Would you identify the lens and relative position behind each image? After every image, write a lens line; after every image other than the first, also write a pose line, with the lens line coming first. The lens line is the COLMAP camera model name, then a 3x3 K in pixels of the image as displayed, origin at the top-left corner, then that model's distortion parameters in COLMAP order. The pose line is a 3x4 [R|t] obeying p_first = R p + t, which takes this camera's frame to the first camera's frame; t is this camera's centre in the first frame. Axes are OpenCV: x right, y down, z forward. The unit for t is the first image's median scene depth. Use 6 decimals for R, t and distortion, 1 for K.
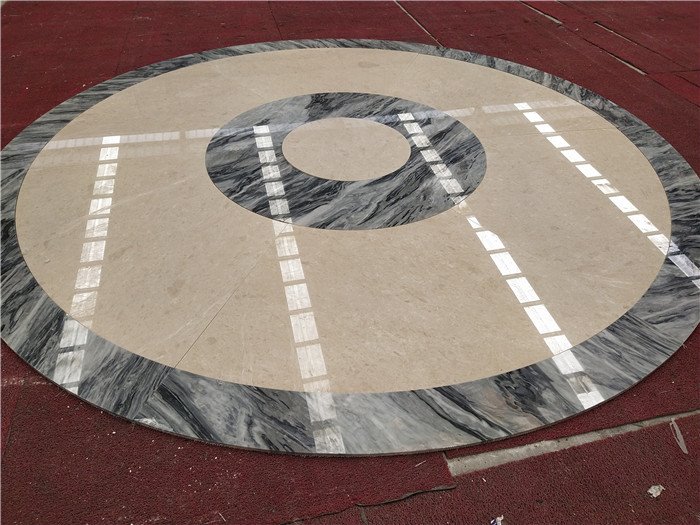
lens RADIAL K [[516.7, 0, 352.2], [0, 516.7, 266.2], [0, 0, 1]] dist [0.115255, -0.156943]
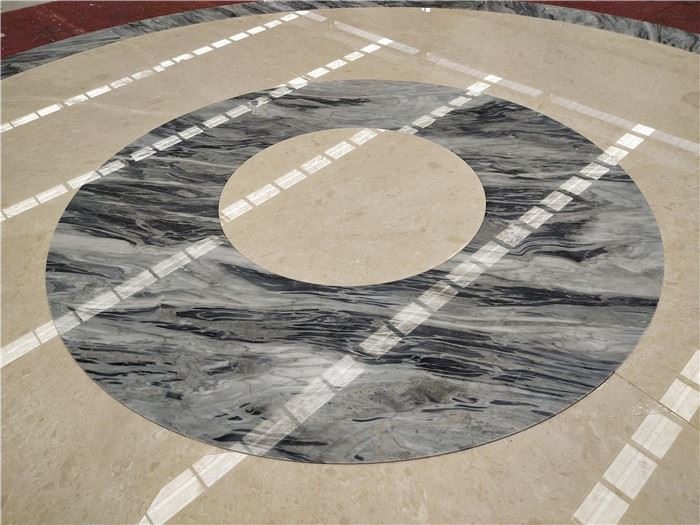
lens RADIAL K [[516.7, 0, 352.2], [0, 516.7, 266.2], [0, 0, 1]] dist [0.115255, -0.156943]
pose [[0.480998, 0.564734, -0.670609, 0.422163], [-0.539464, 0.793603, 0.281377, -0.371720], [0.691101, 0.226428, 0.686375, 0.808048]]
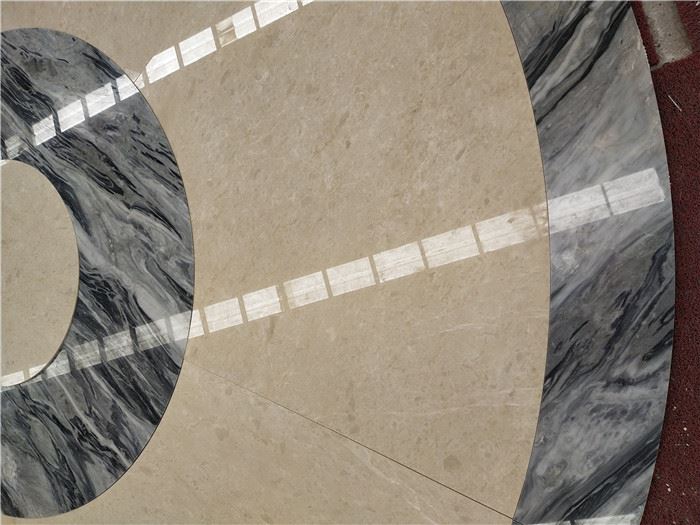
lens RADIAL K [[516.7, 0, 352.2], [0, 516.7, 266.2], [0, 0, 1]] dist [0.115255, -0.156943]
pose [[-0.046740, -0.998855, 0.010168, -0.033021], [0.898618, -0.037600, 0.437117, -0.159147], [-0.436235, 0.029569, 0.899347, 0.373917]]
